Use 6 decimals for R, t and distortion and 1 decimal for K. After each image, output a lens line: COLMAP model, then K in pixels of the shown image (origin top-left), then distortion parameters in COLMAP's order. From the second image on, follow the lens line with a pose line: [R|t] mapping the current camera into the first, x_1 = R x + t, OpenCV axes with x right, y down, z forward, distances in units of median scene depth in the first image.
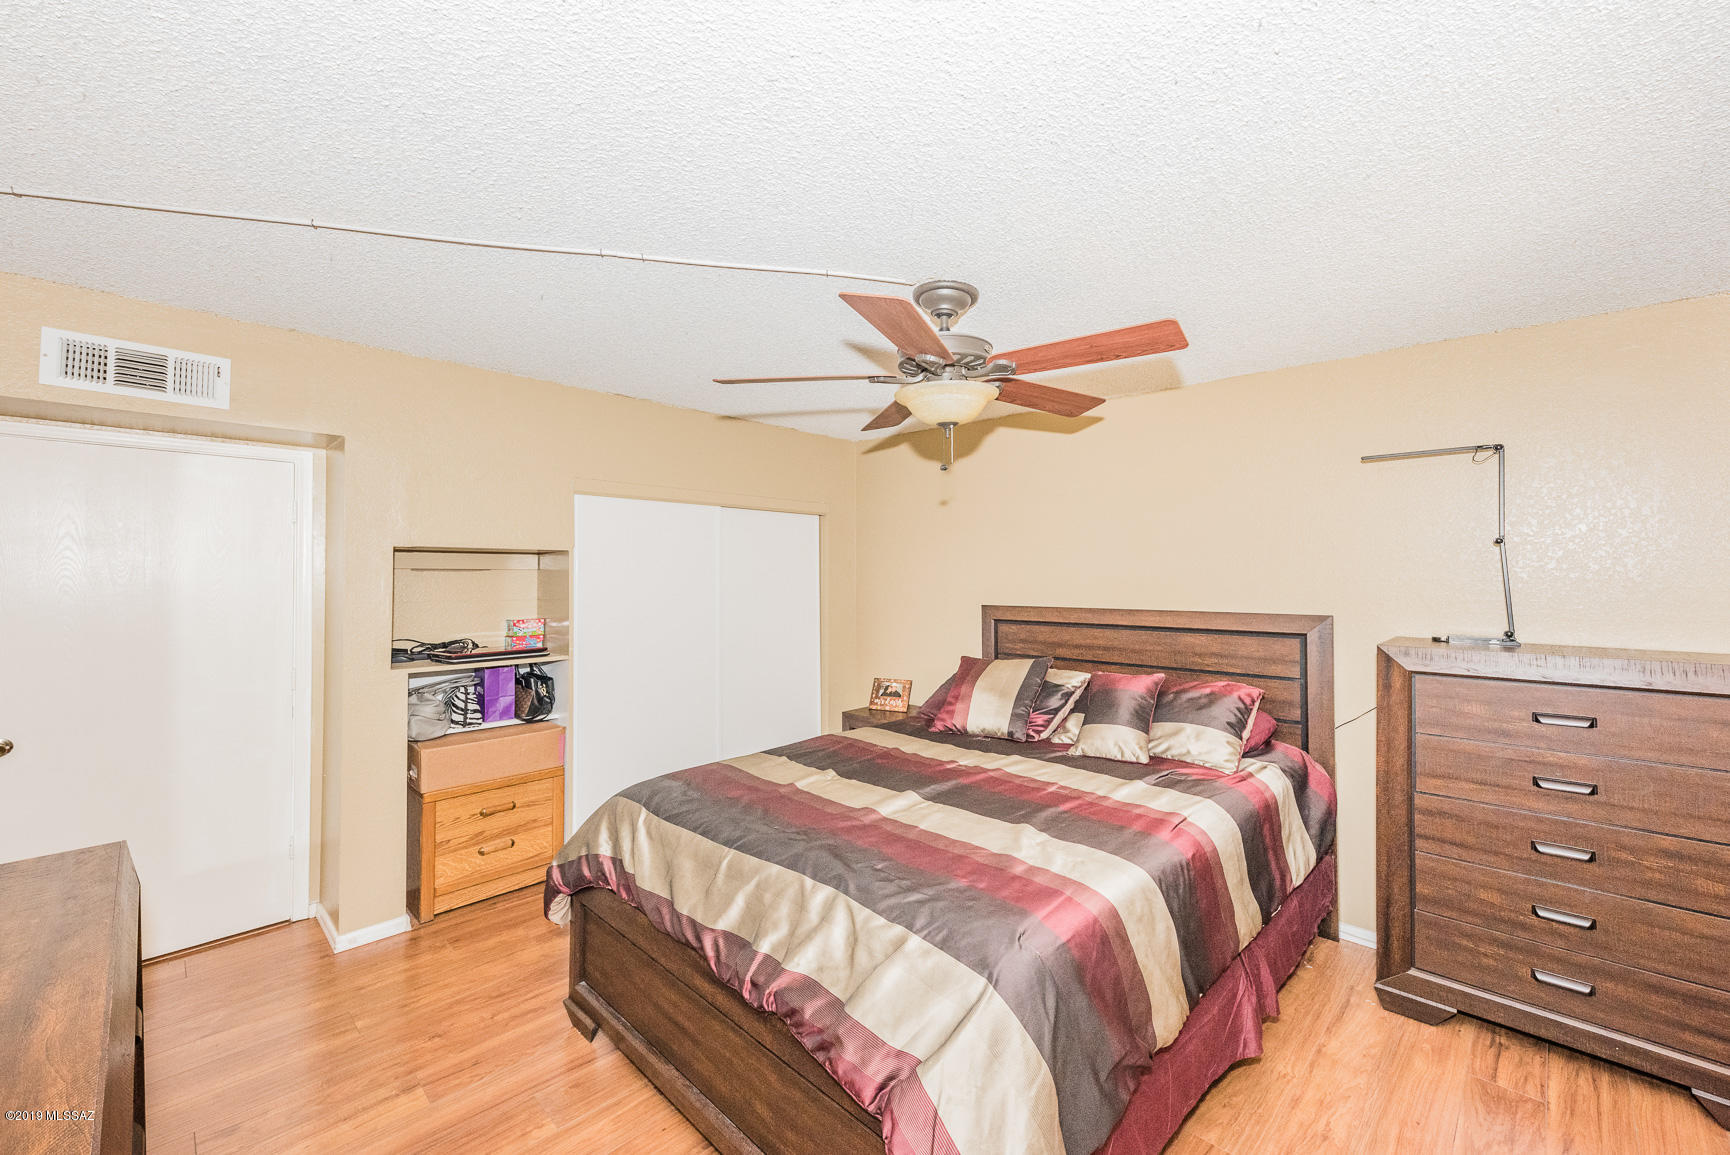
lens RADIAL K [[701.4, 0, 851.2], [0, 701.4, 569.6], [0, 0, 1]] dist [0.009646, -0.000013]
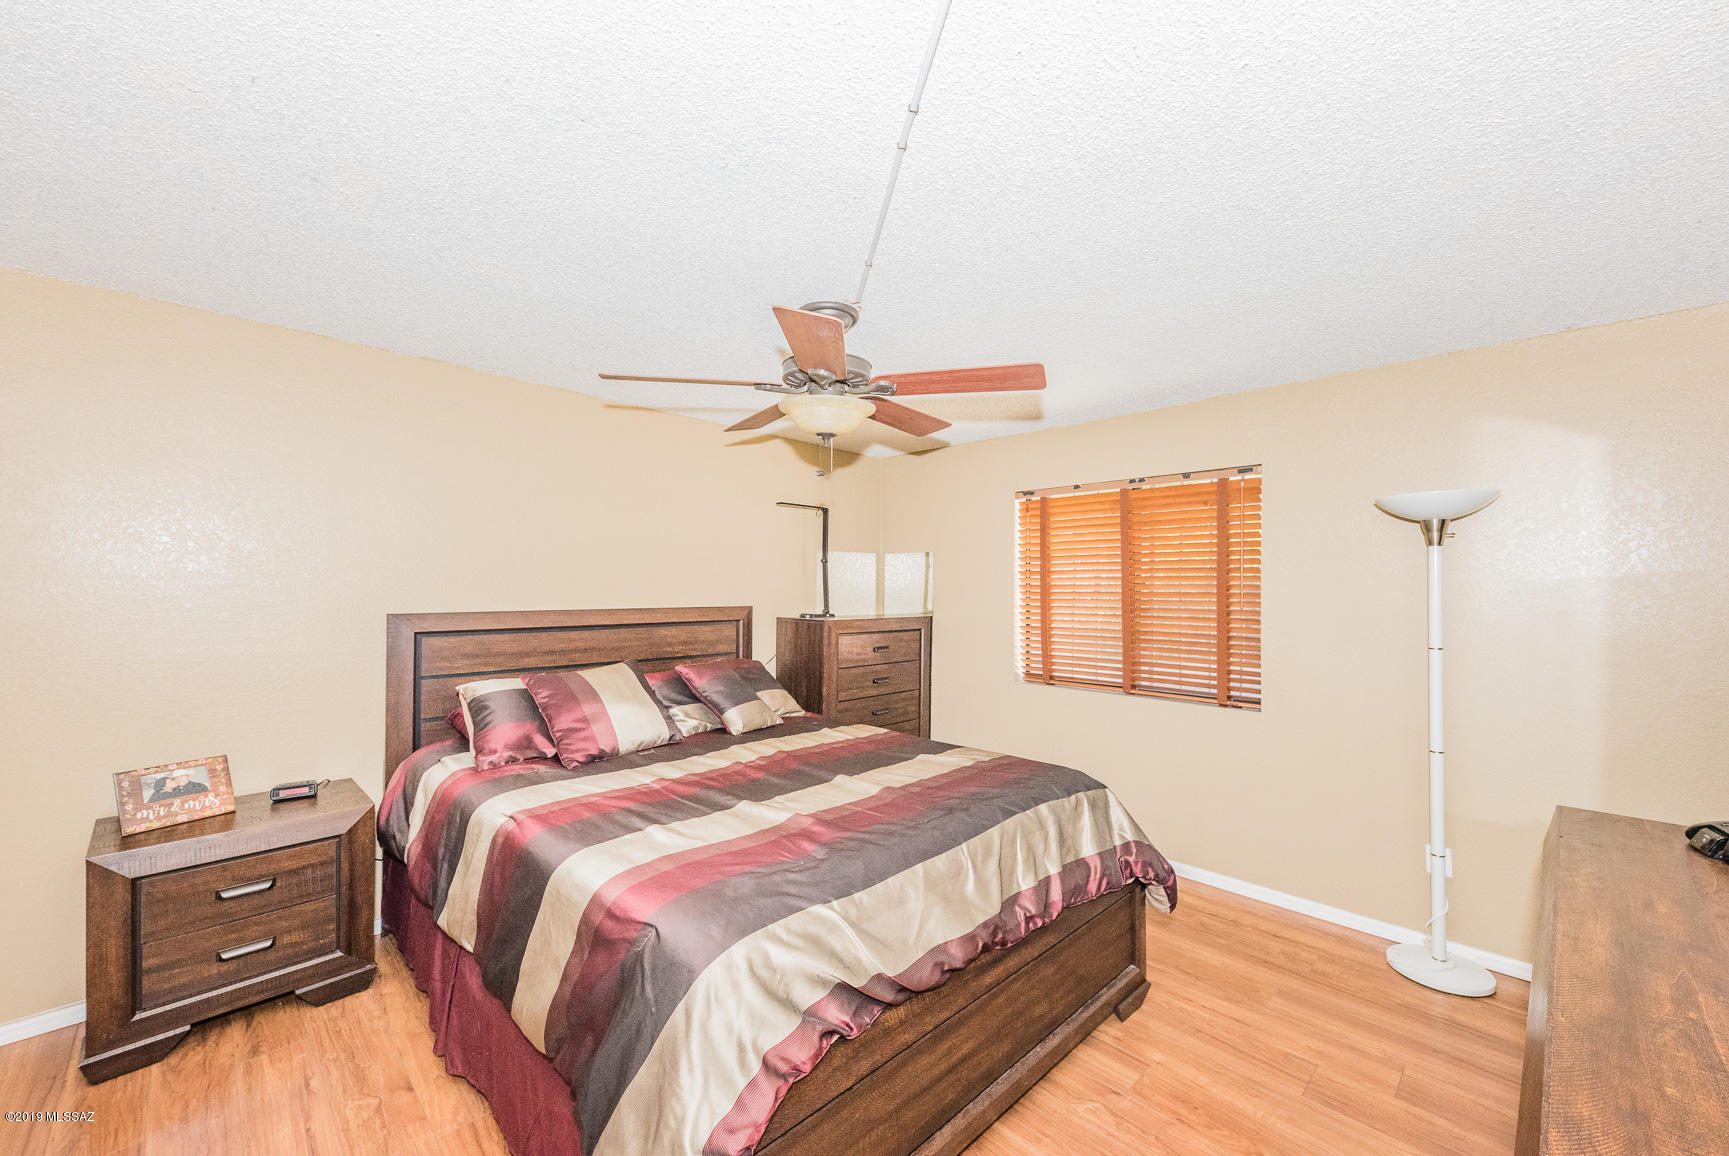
lens RADIAL K [[691.6, 0, 864.5], [0, 691.6, 578.0], [0, 0, 1]] dist [0.001498, -0.000040]
pose [[0.017313, 0.000265, 0.999850, -0.794264], [-0.012038, 0.999928, -0.000056, 0.006091], [-0.999778, -0.012035, 0.017315, 0.758289]]
